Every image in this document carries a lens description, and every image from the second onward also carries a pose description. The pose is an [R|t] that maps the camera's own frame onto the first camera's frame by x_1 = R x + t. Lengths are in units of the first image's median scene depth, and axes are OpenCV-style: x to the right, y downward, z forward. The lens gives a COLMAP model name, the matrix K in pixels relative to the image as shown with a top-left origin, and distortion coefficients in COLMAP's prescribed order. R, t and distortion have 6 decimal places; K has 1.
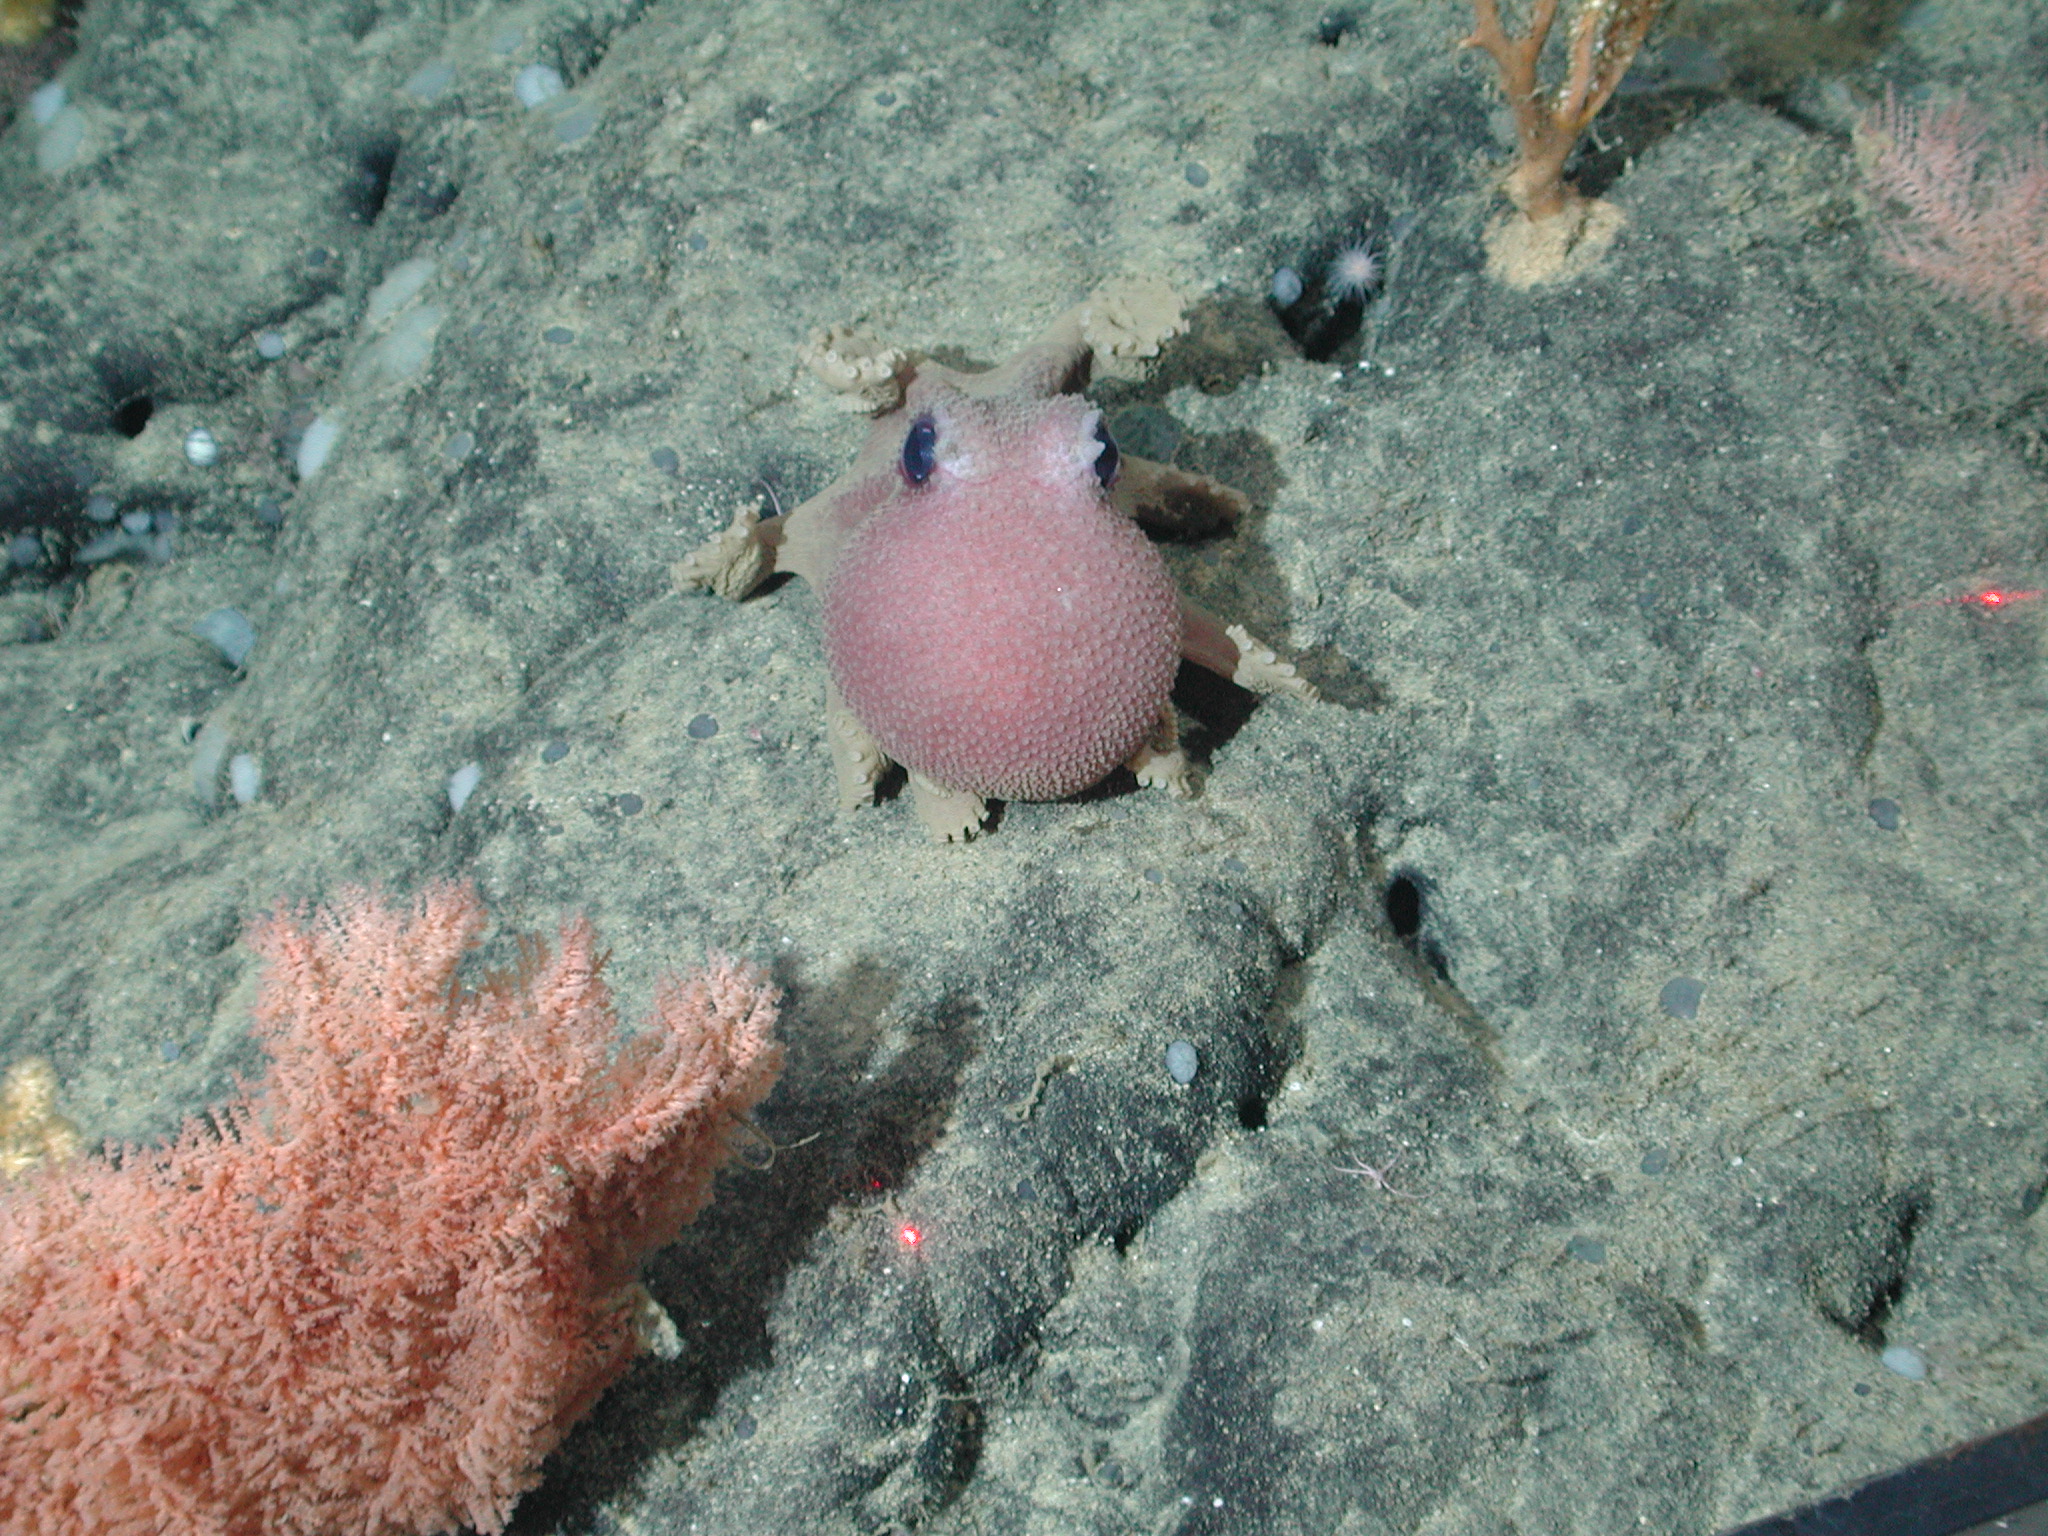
lens RADIAL K [[6281.1, 0, 1043.5], [0, 6281.1, 784.1], [0, 0, 1]] dist [0.860216, 0.000000]
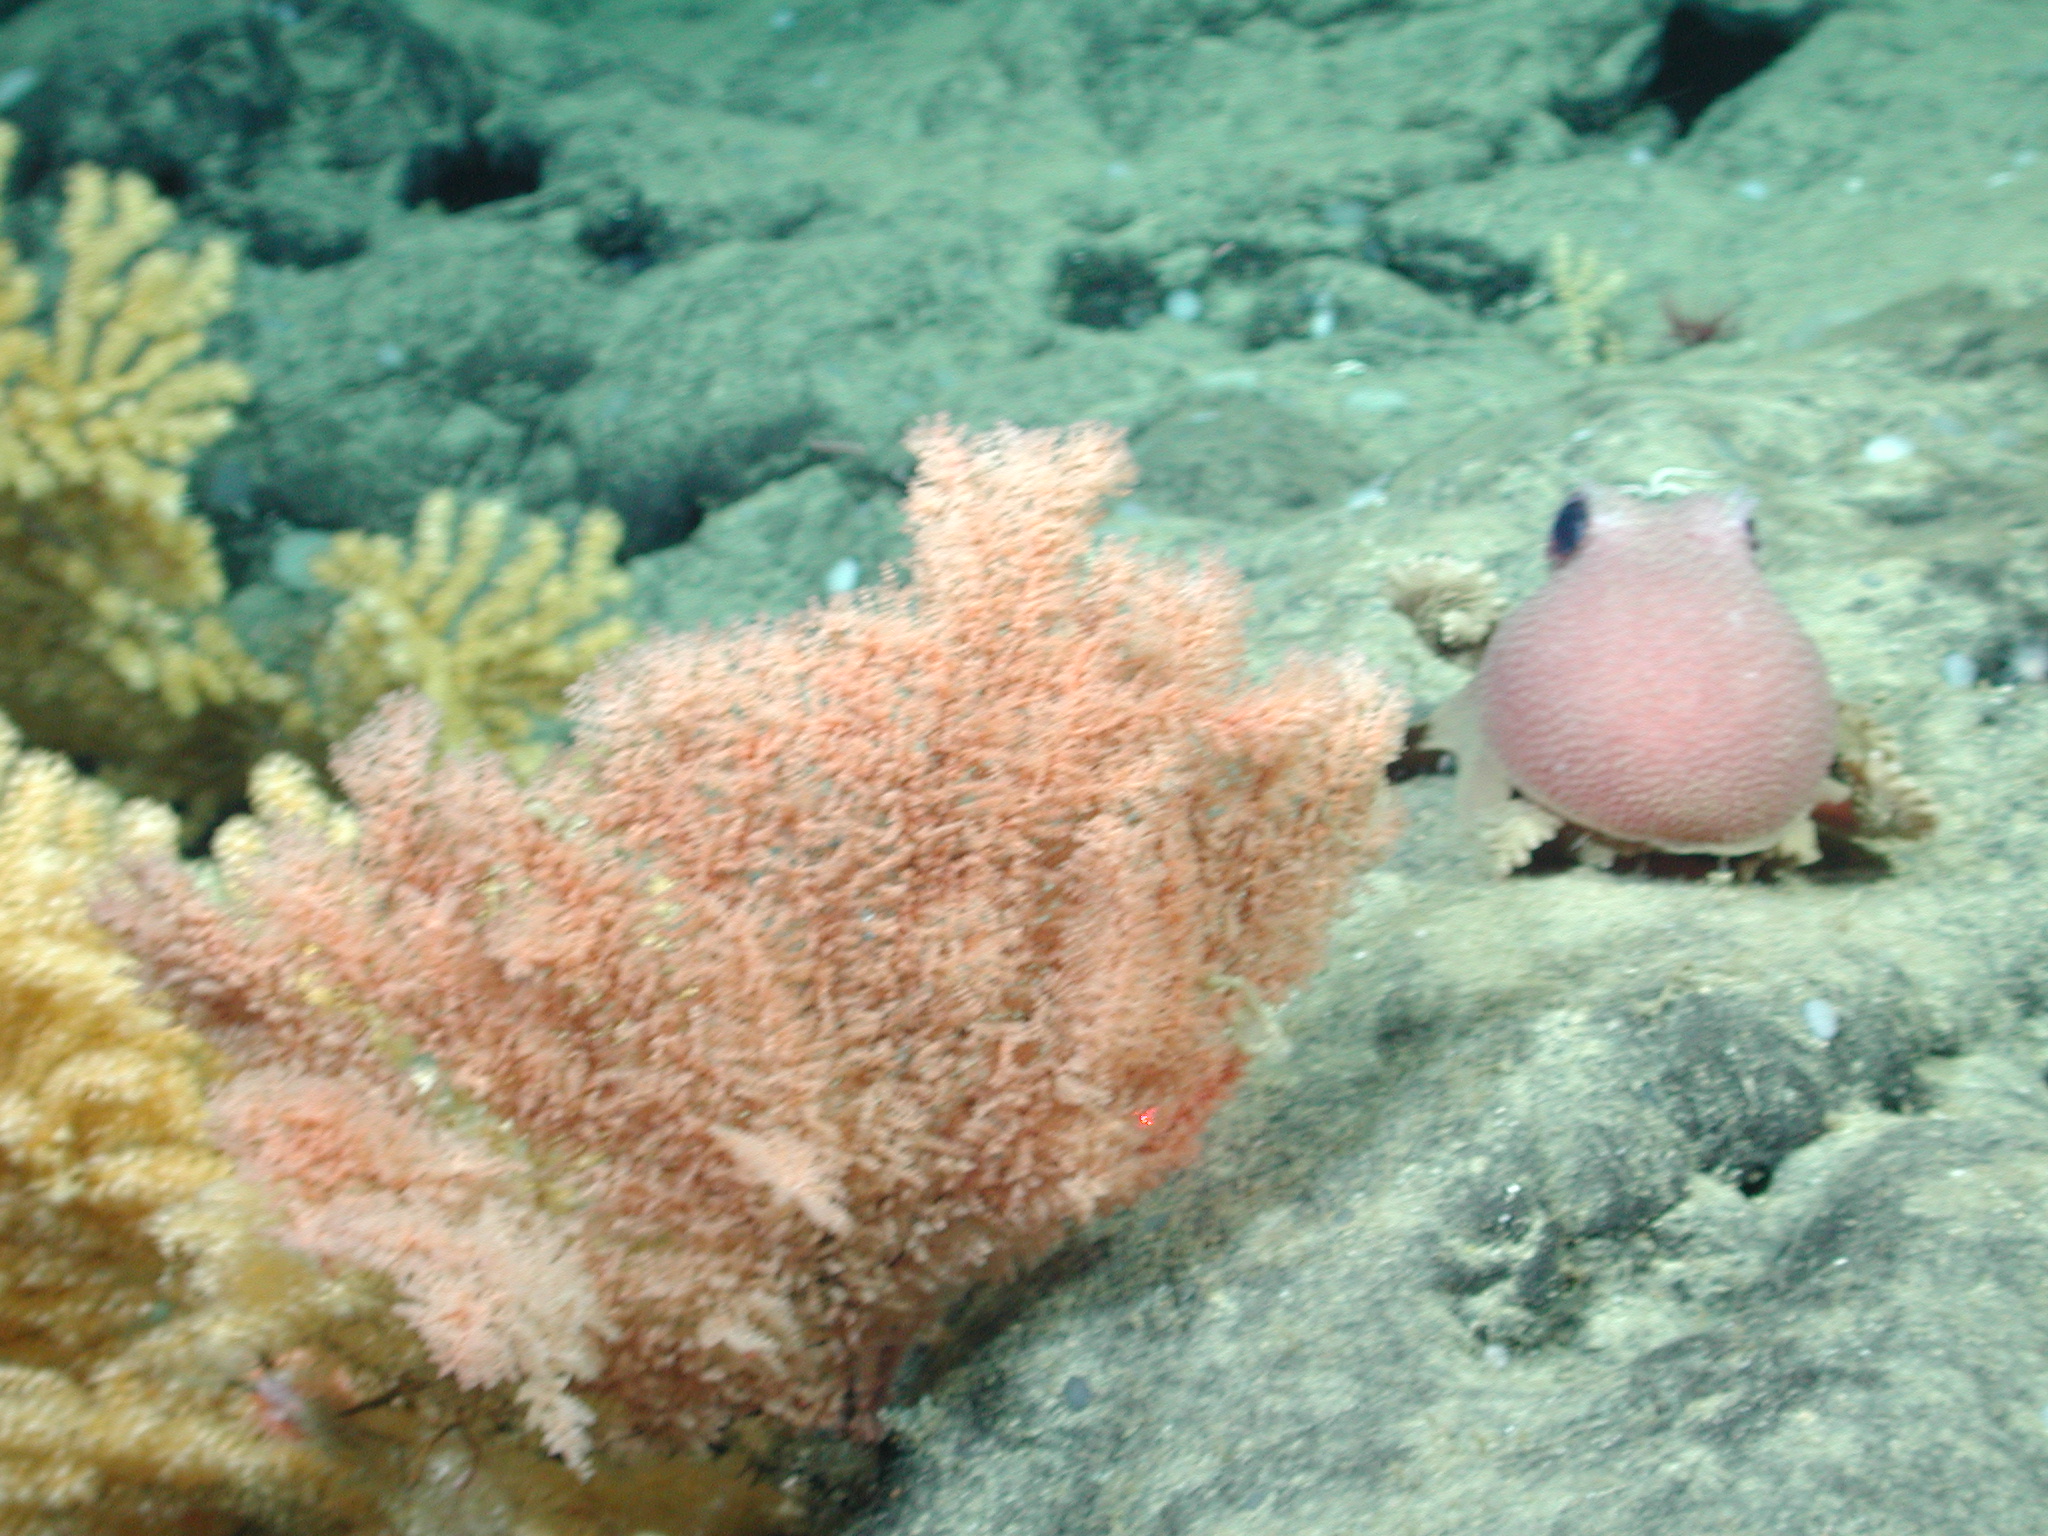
lens RADIAL K [[6281.1, 0, 1058.4], [0, 6281.1, 792.0], [0, 0, 1]] dist [0.860216, 0.000000]
pose [[0.991483, 0.063146, -0.113907, 0.014205], [-0.108669, 0.883168, -0.456295, 0.444969], [0.071786, 0.464786, 0.882508, 0.103923]]
